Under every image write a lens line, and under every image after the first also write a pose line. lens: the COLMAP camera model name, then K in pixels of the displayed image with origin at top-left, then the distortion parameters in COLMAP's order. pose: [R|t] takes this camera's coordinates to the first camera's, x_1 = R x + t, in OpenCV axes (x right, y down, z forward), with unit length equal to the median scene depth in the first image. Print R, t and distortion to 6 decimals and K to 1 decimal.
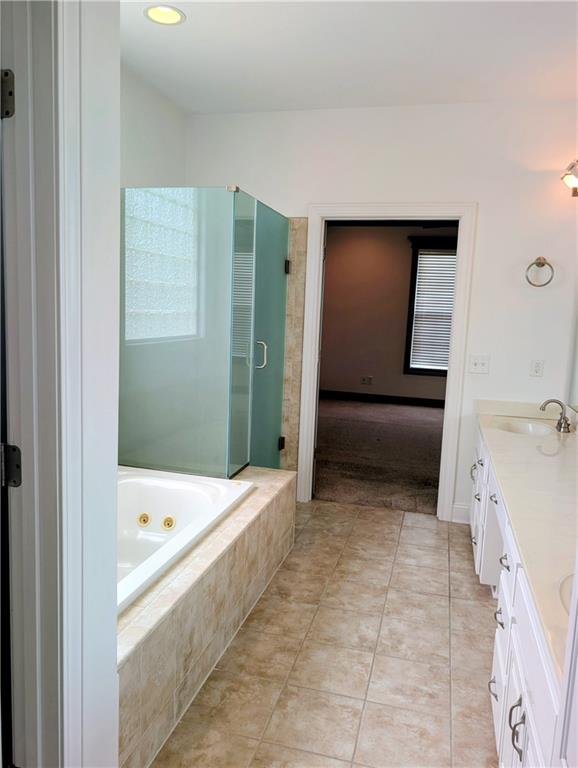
lens RADIAL K [[569.6, 0, 292.9], [0, 569.6, 387.9], [0, 0, 1]] dist [0.030582, -0.003929]
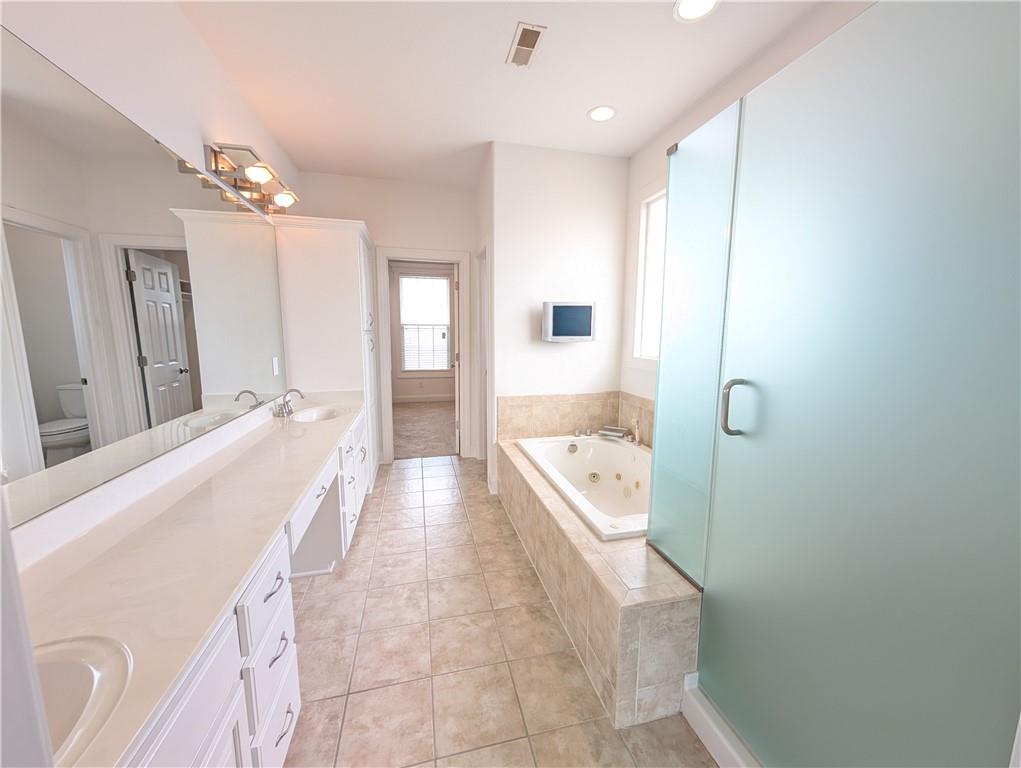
lens RADIAL K [[385.6, 0, 509.3], [0, 385.6, 380.5], [0, 0, 1]] dist [0.000779, 0.000093]
pose [[-0.877670, 0.018880, -0.478894, 0.354418], [-0.107675, 0.965912, 0.235416, -0.180512], [0.467014, 0.258182, -0.845719, 1.555505]]
